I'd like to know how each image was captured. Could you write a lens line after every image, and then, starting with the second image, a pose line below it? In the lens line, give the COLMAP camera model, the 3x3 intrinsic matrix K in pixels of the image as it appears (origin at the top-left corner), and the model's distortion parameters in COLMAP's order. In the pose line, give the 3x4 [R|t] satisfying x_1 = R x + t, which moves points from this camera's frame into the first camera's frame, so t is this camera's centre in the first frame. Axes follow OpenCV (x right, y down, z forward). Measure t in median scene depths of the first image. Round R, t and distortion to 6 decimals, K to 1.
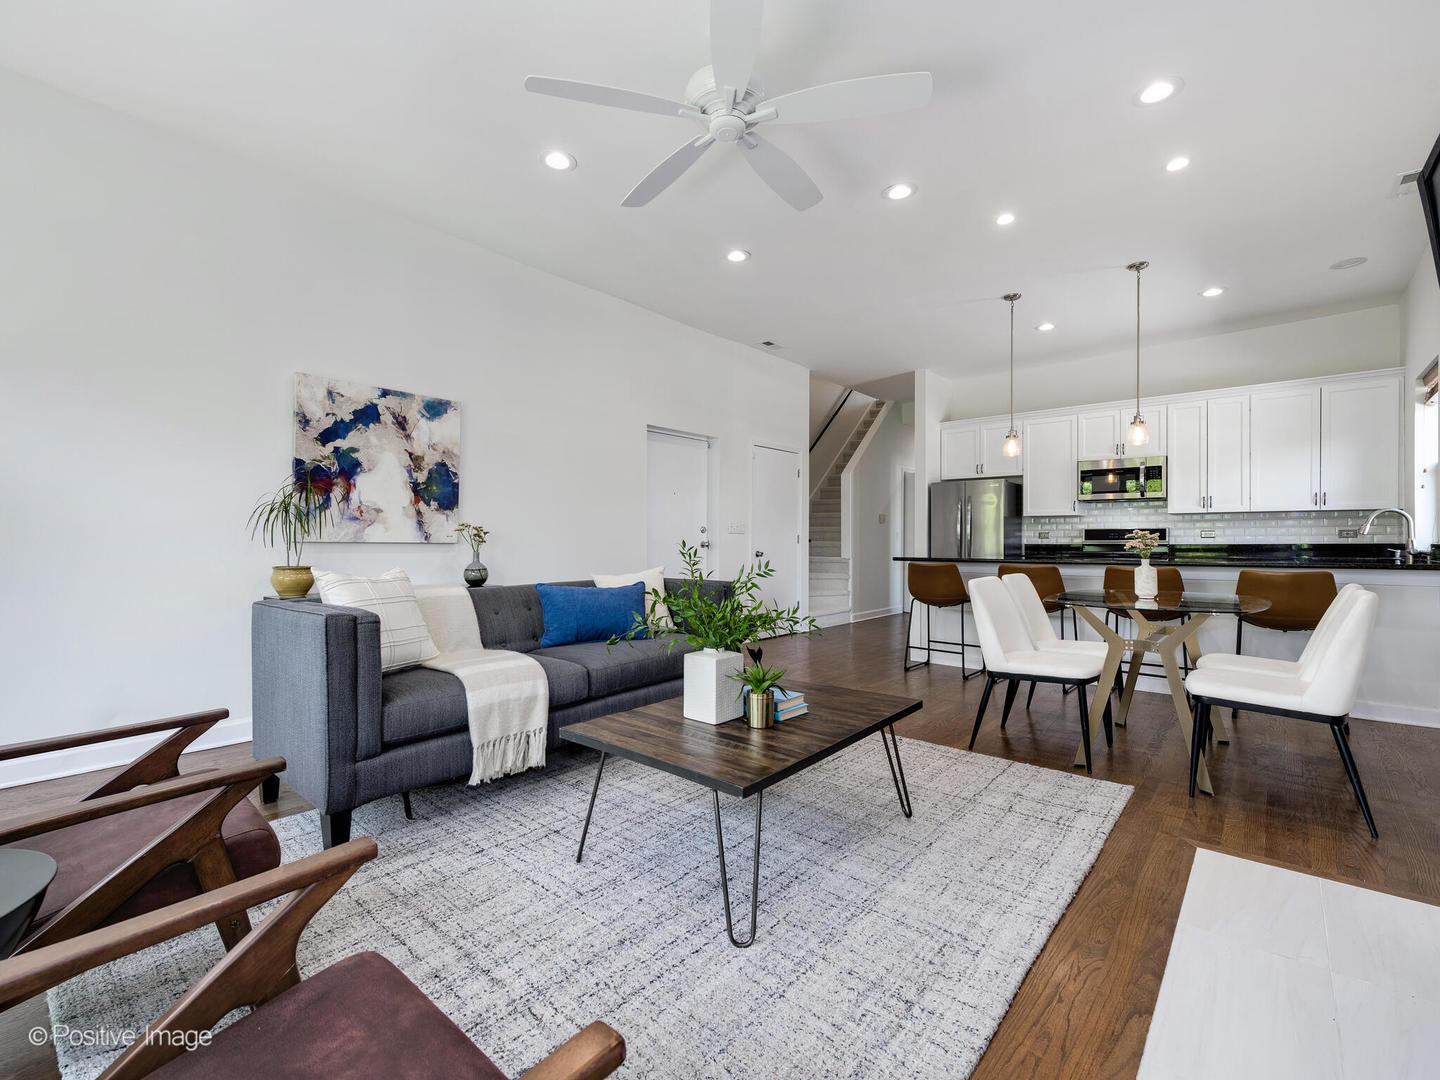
lens RADIAL K [[636.1, 0, 710.2], [0, 636.1, 542.2], [0, 0, 1]] dist [0.007081, -0.001611]
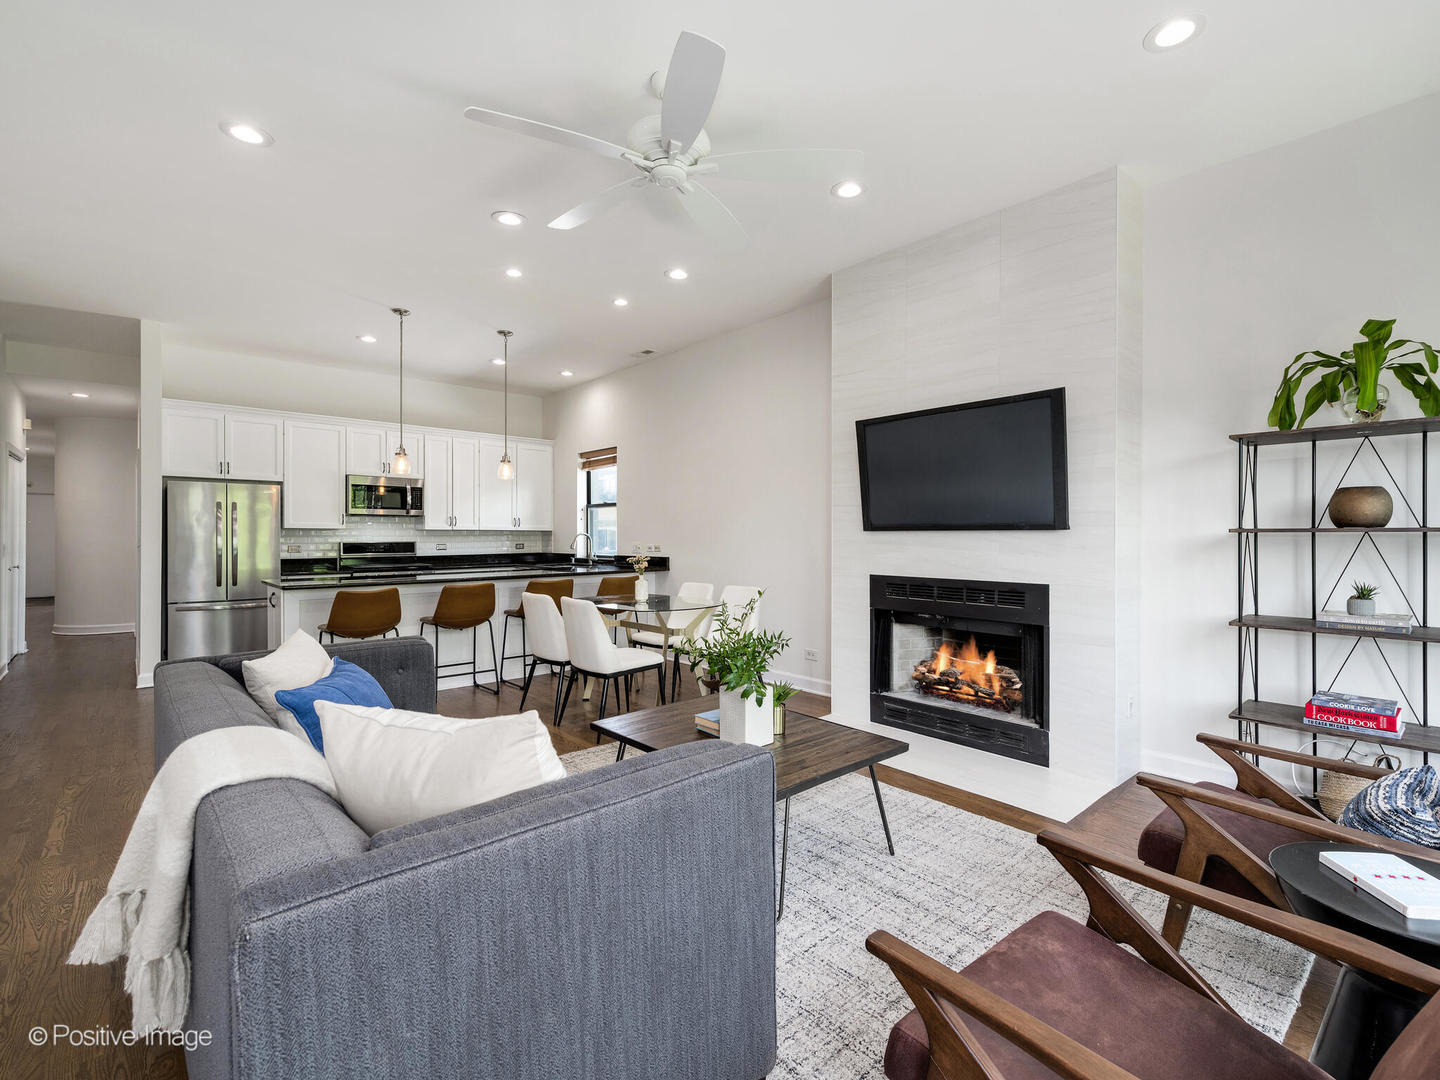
lens RADIAL K [[659.7, 0, 727.1], [0, 659.7, 551.1], [0, 0, 1]] dist [0.015633, 0.000273]
pose [[0.124995, -0.021069, 0.991934, -0.637335], [0.002282, 0.999778, 0.020948, -0.048384], [-0.992155, -0.000355, 0.125015, 0.493410]]
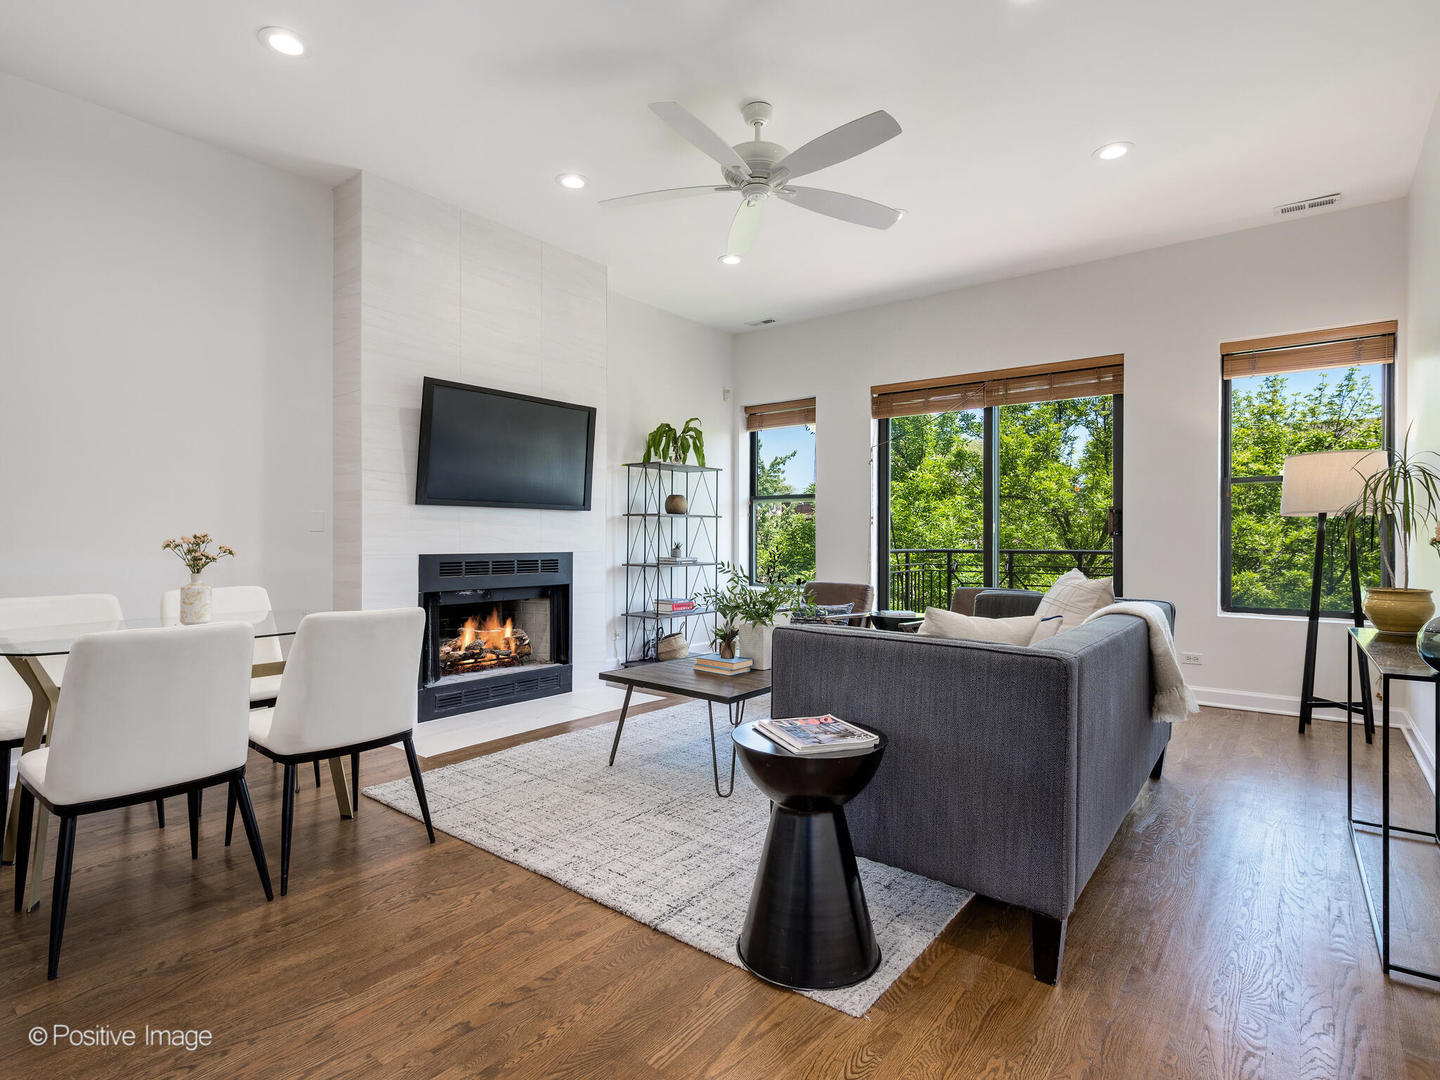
lens RADIAL K [[746.0, 0, 696.0], [0, 746.0, 563.5], [0, 0, 1]] dist [0.001200, 0.001120]
pose [[-0.999559, -0.001159, -0.029657, 0.113366], [-0.002328, 0.999221, 0.039390, -0.015948], [0.029589, 0.039442, -0.998784, 1.495284]]
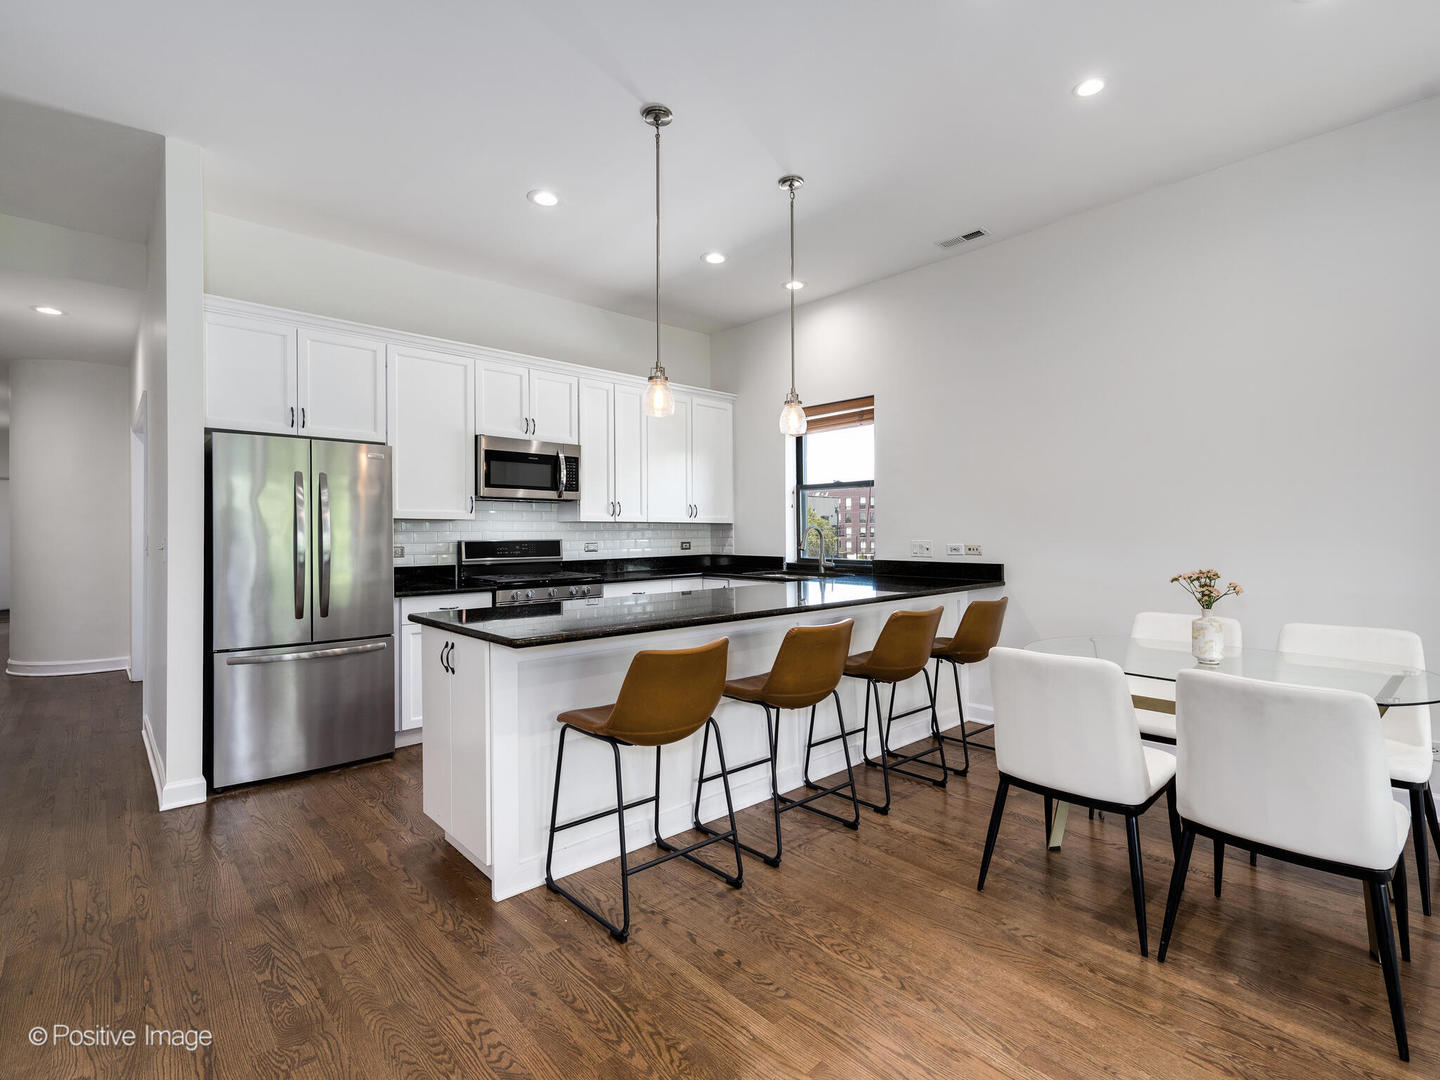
lens RADIAL K [[683.1, 0, 738.5], [0, 683.1, 545.9], [0, 0, 1]] dist [0.010566, 0.002252]
pose [[0.102596, -0.020586, 0.994510, -0.115878], [0.003868, 0.999787, 0.020296, -0.050684], [-0.994716, 0.001765, 0.102654, 1.161116]]
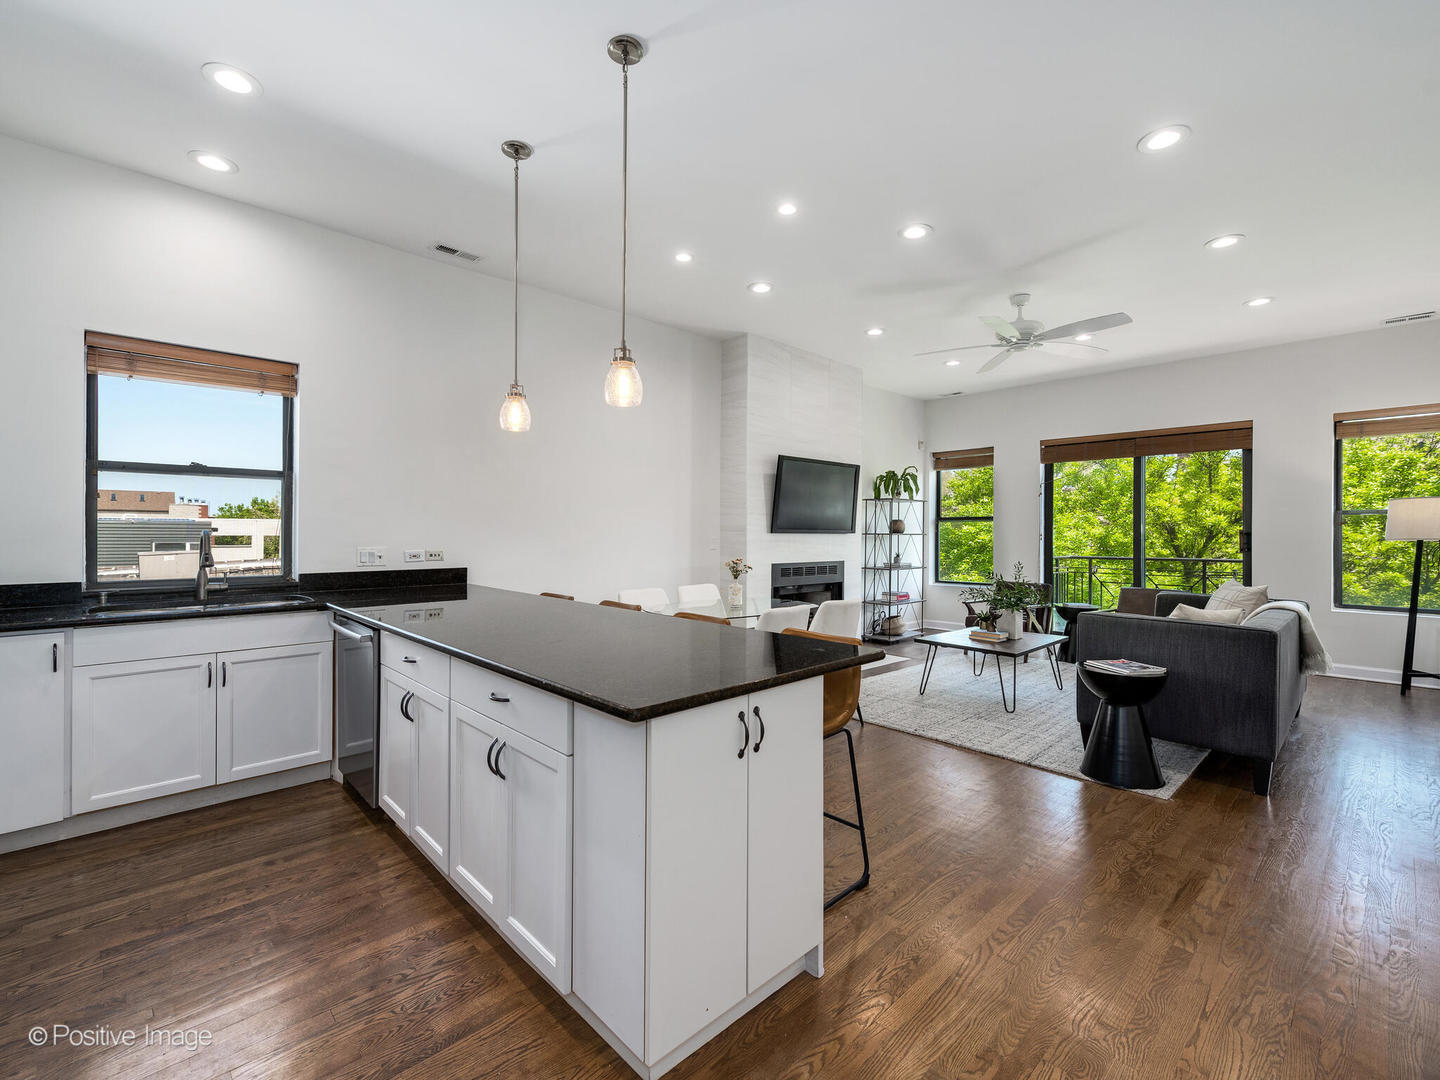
lens RADIAL K [[636.1, 0, 693.9], [0, 636.1, 551.9], [0, 0, 1]] dist [0.007081, -0.001611]
pose [[-0.993069, -0.006042, 0.117374, 0.490798], [-0.002169, 0.999450, 0.033102, -0.062608], [-0.117509, 0.032618, -0.992536, 1.908819]]
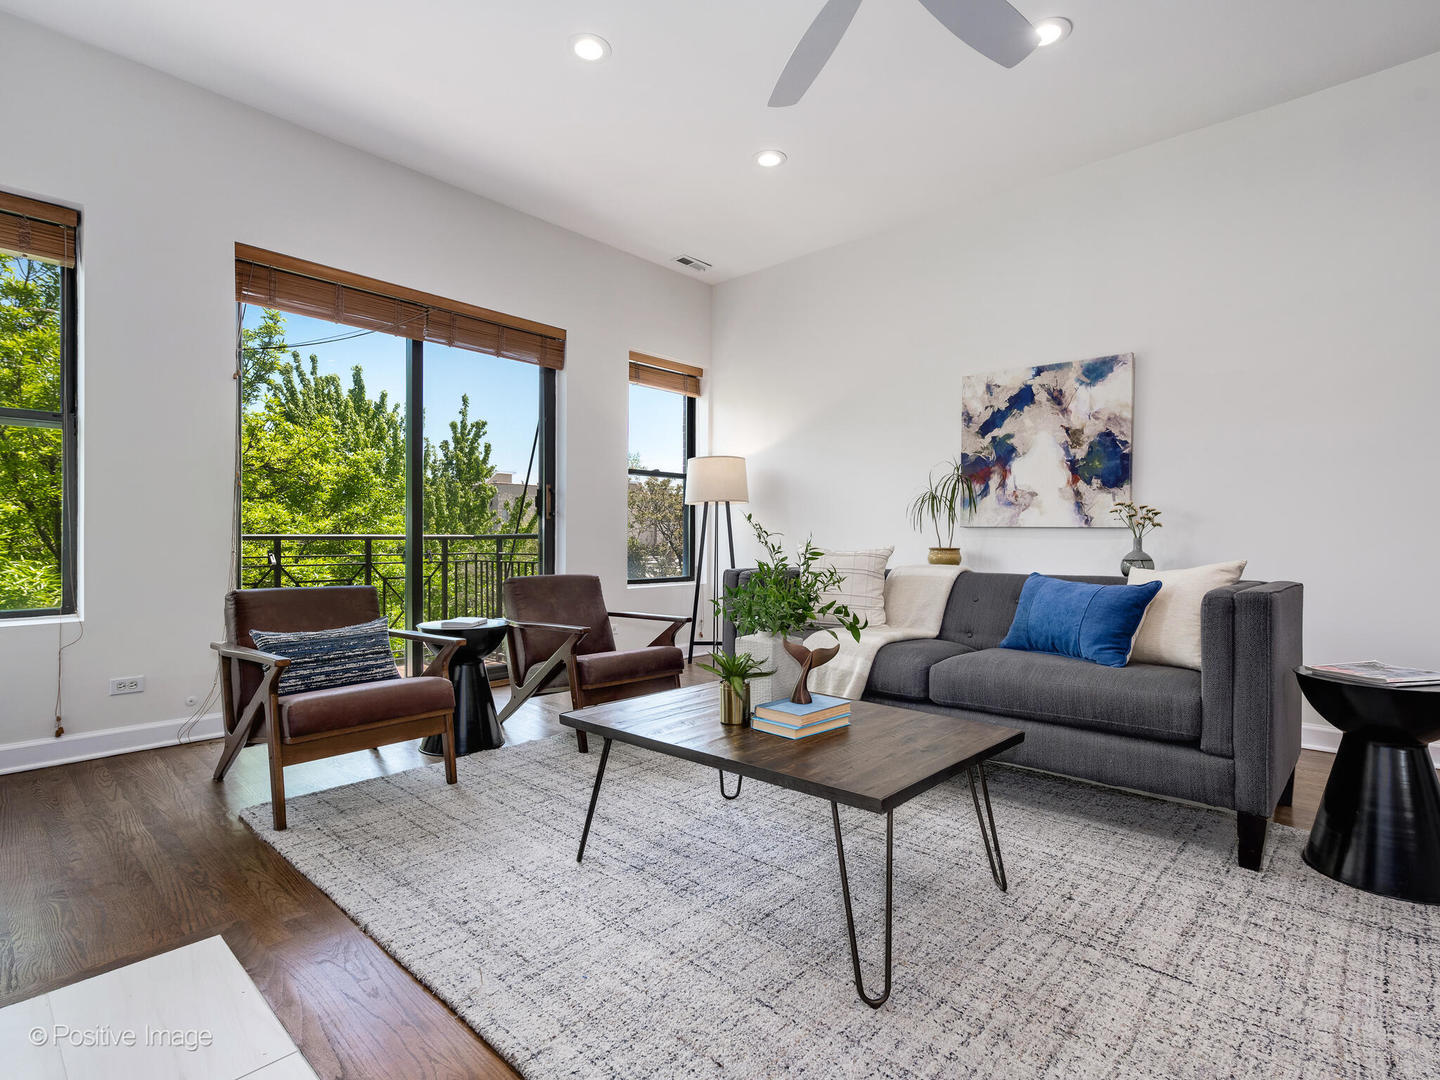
lens RADIAL K [[720.5, 0, 728.9], [0, 720.5, 539.6], [0, 0, 1]] dist [0.004912, -0.002184]
pose [[-0.019568, -0.001008, -0.999808, 0.560244], [-0.009997, 0.999950, -0.000813, 0.023973], [0.999759, 0.009979, -0.019577, 0.537603]]
